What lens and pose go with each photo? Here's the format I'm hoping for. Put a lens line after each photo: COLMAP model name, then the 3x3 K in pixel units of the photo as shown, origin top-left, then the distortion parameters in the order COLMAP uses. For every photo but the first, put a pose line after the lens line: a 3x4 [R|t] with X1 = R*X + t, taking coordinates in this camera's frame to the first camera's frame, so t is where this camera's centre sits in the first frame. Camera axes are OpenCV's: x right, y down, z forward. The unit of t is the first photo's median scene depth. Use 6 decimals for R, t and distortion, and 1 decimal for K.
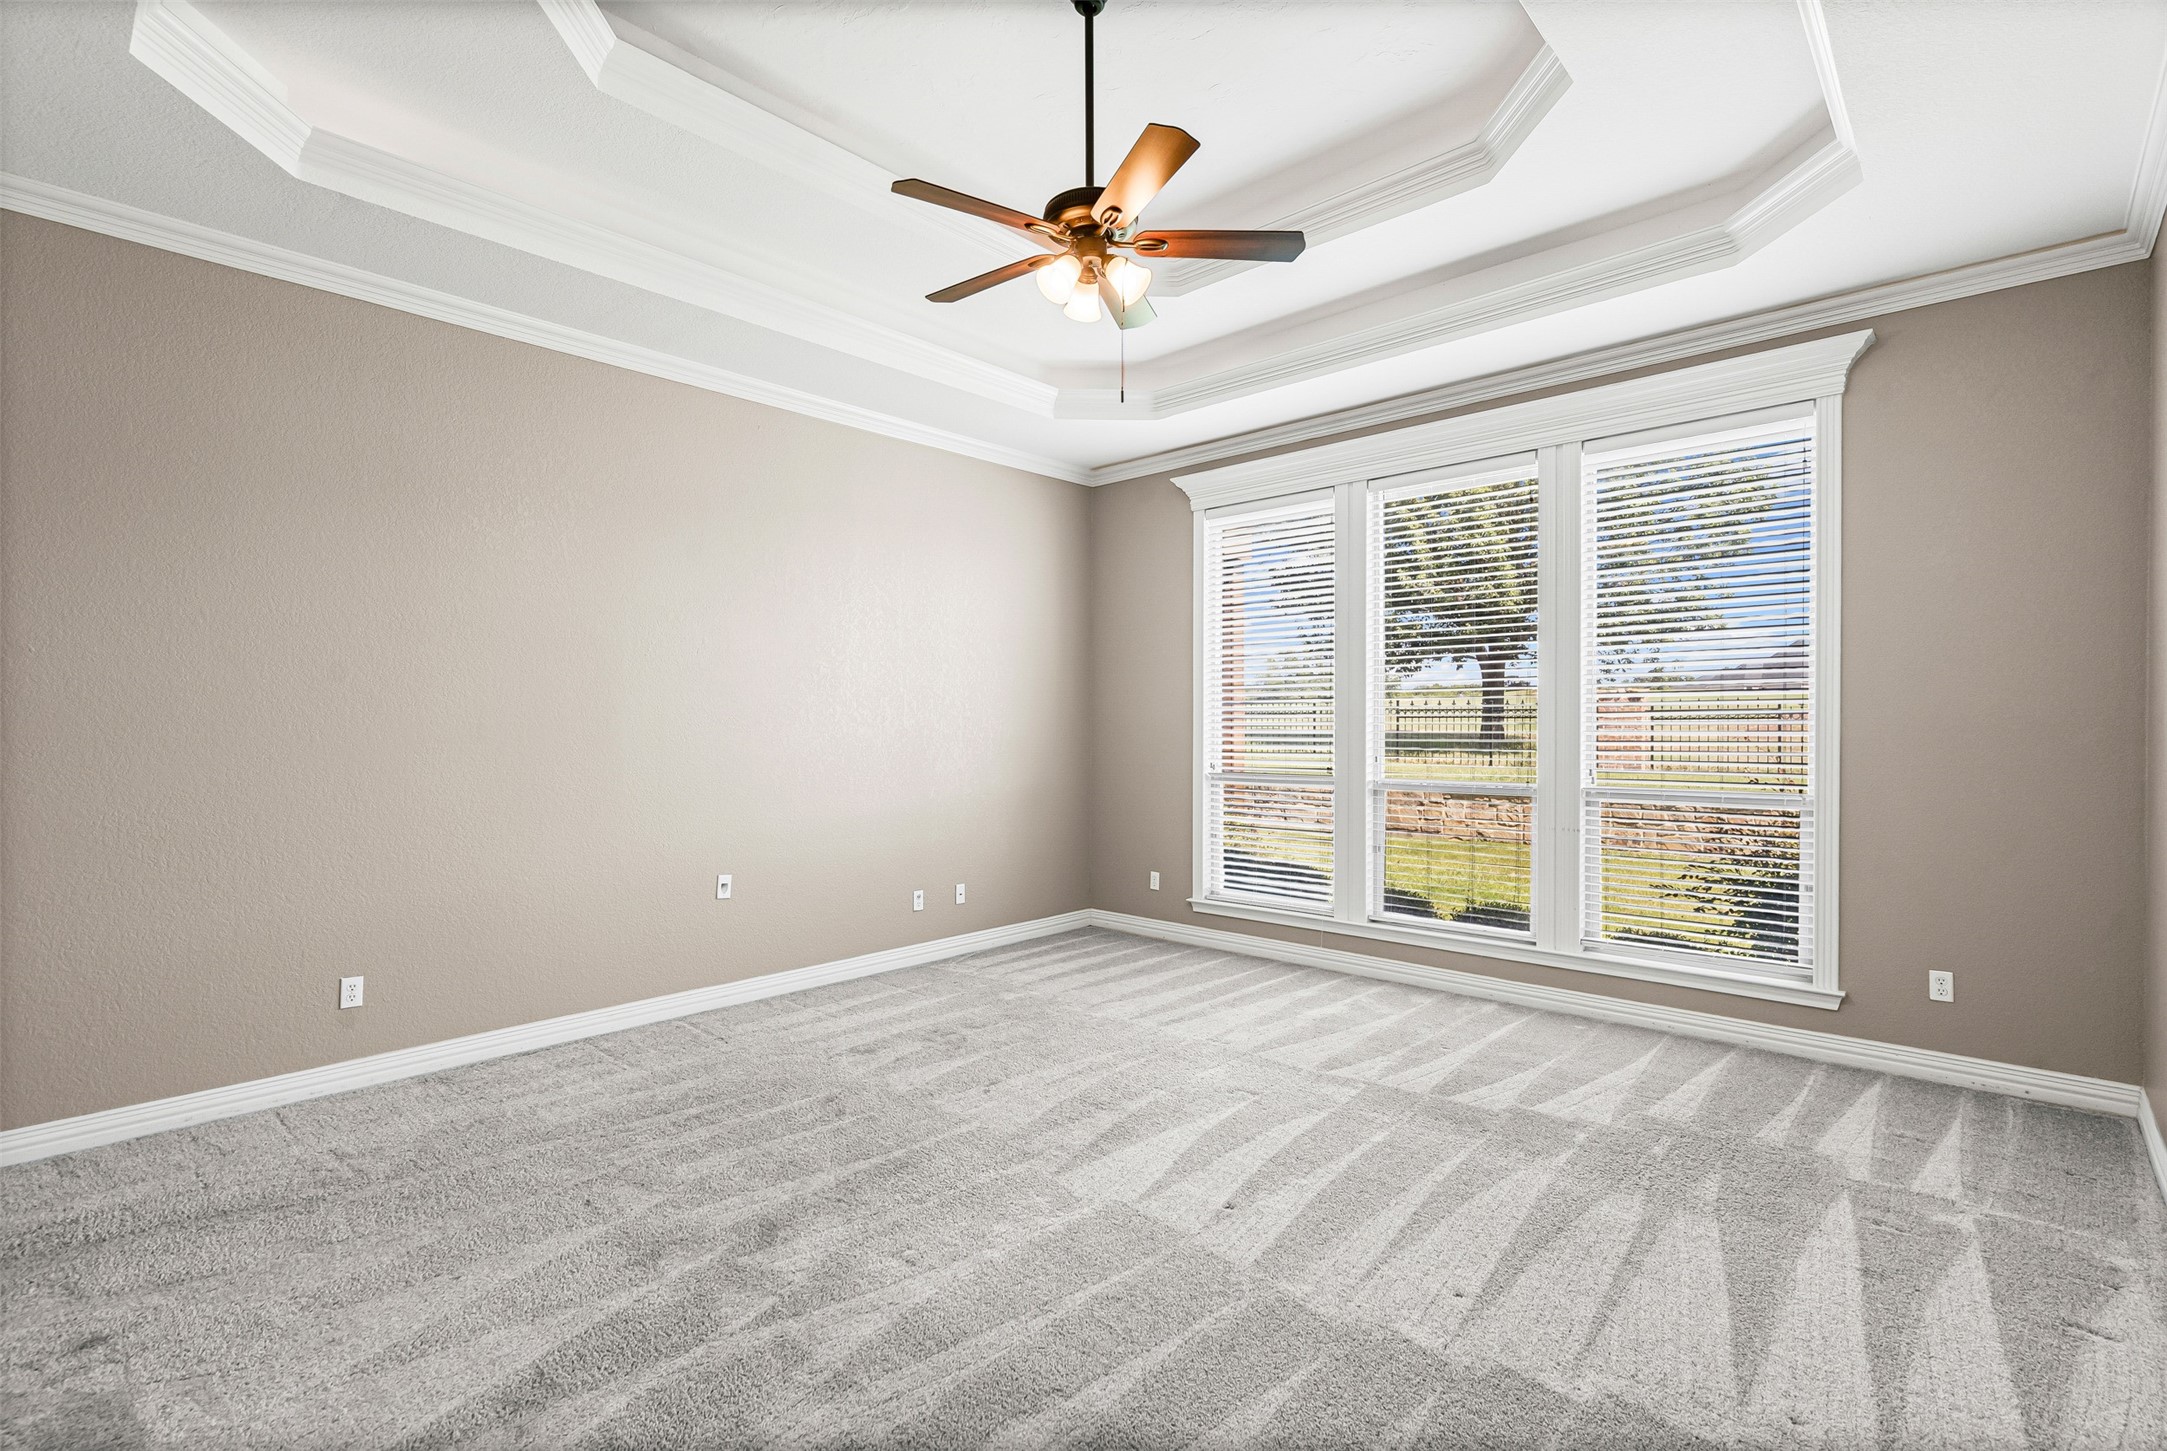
lens RADIAL K [[1011.8, 0, 1084.0], [0, 1011.8, 733.3], [0, 0, 1]] dist [-0.003487, 0.001333]
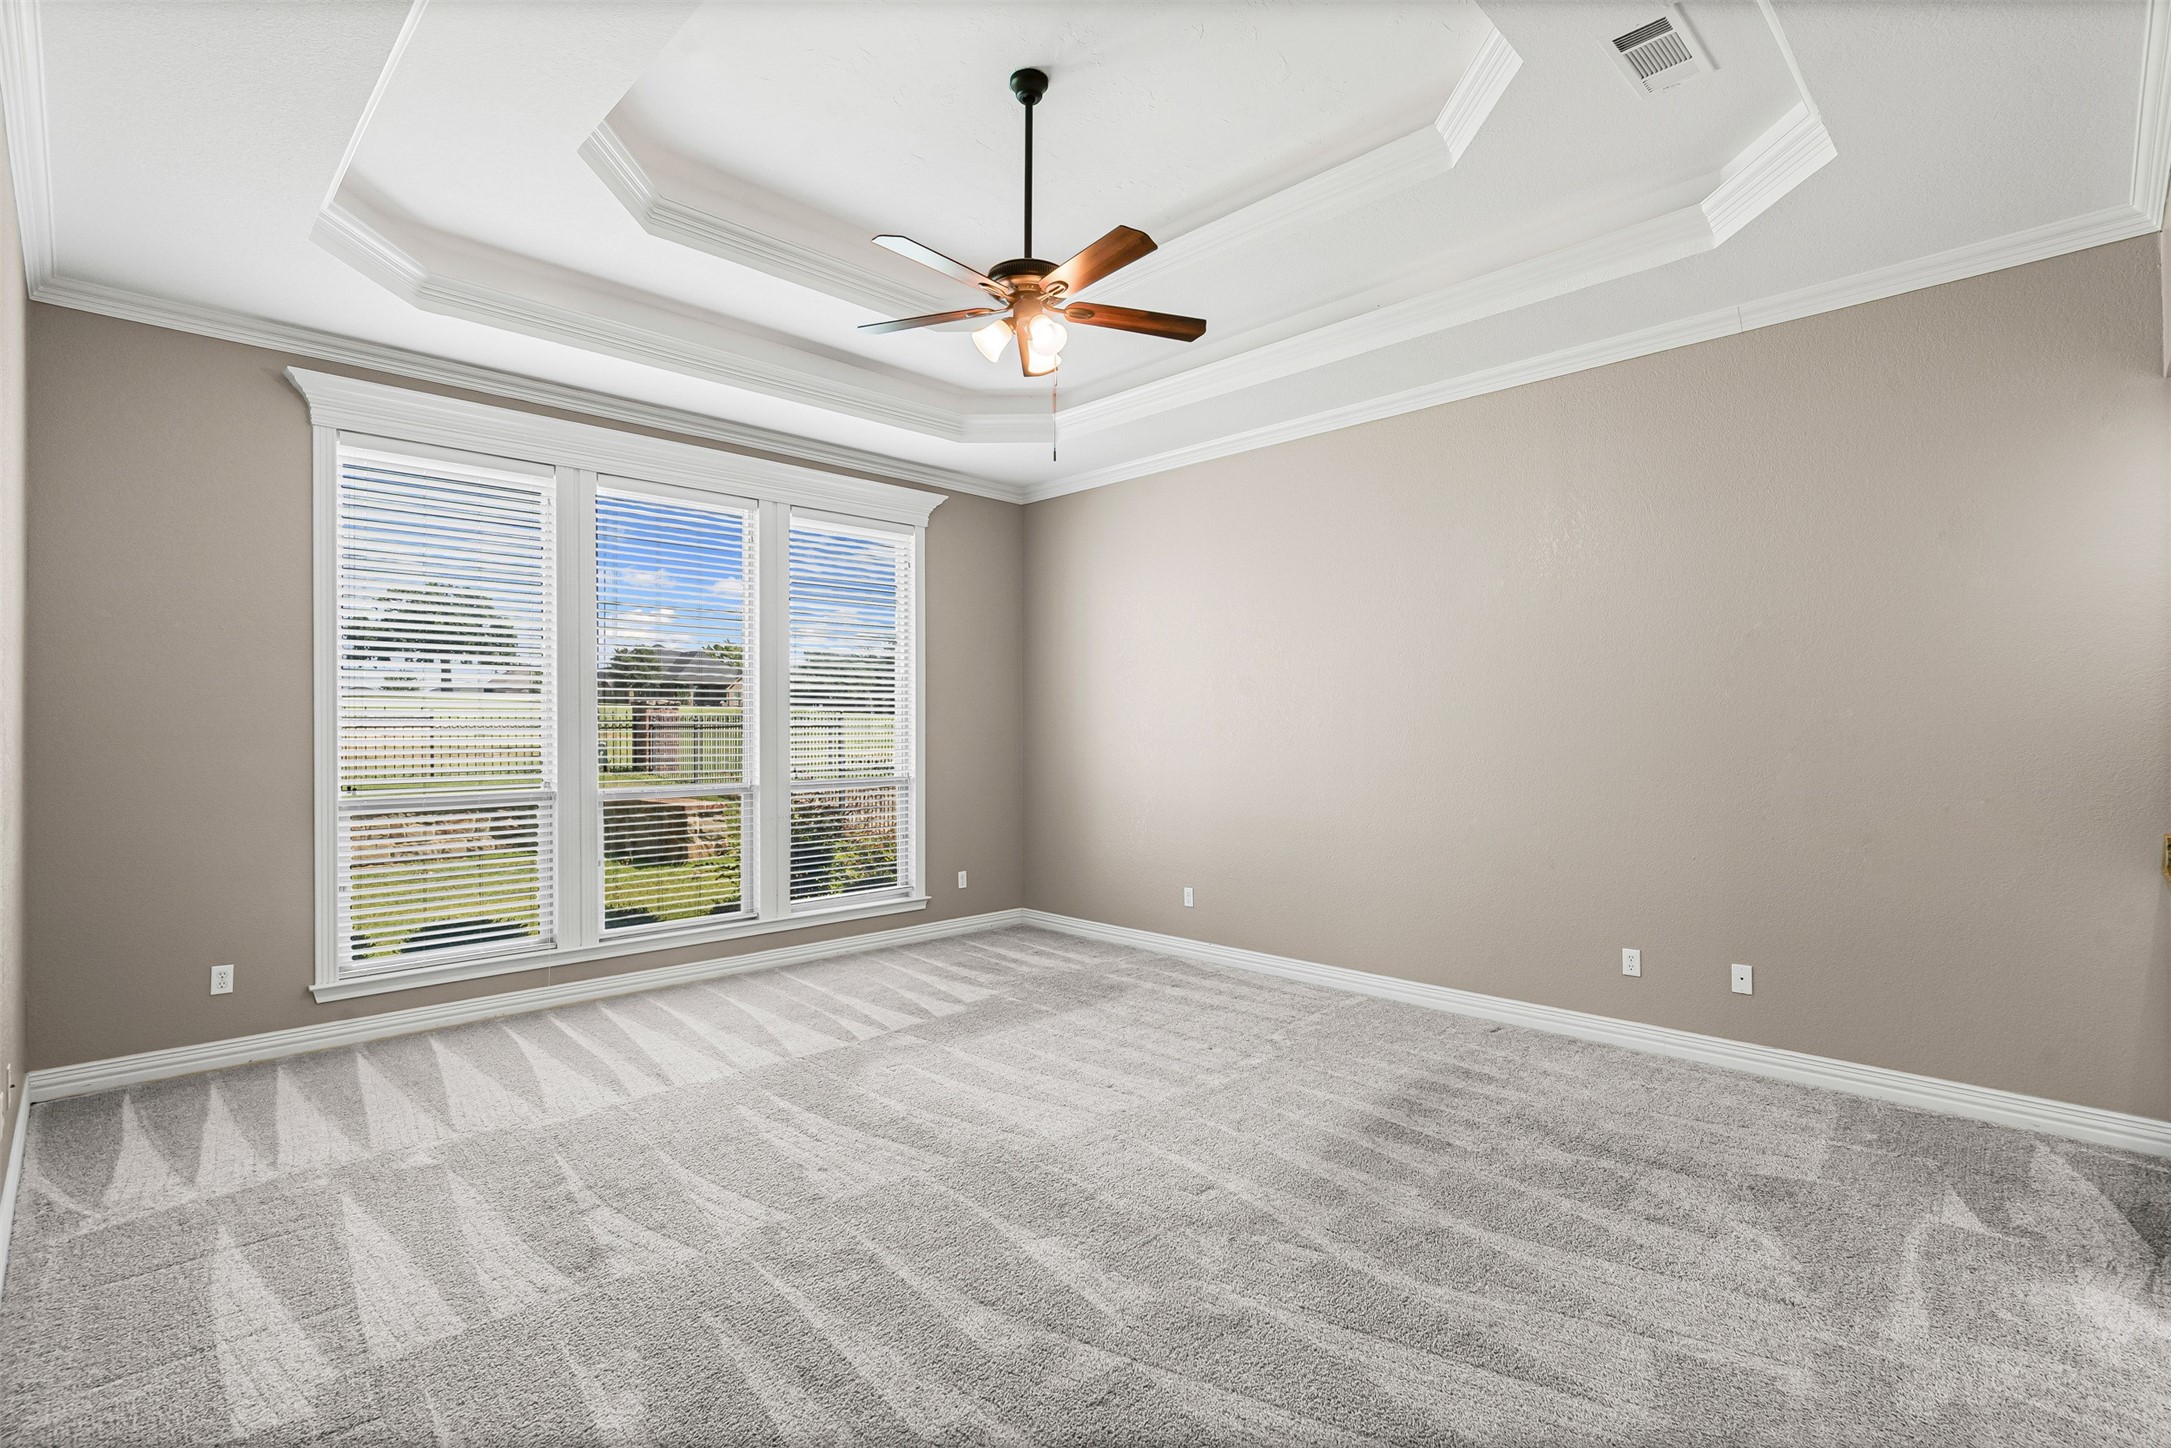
lens RADIAL K [[1013.7, 0, 1086.0], [0, 1013.7, 731.8], [0, 0, 1]] dist [-0.003487, 0.001333]
pose [[0.033214, -0.006692, 0.999426, -0.866879], [0.005670, 0.999963, 0.006507, -0.017388], [-0.999432, 0.005450, 0.033251, 0.689020]]
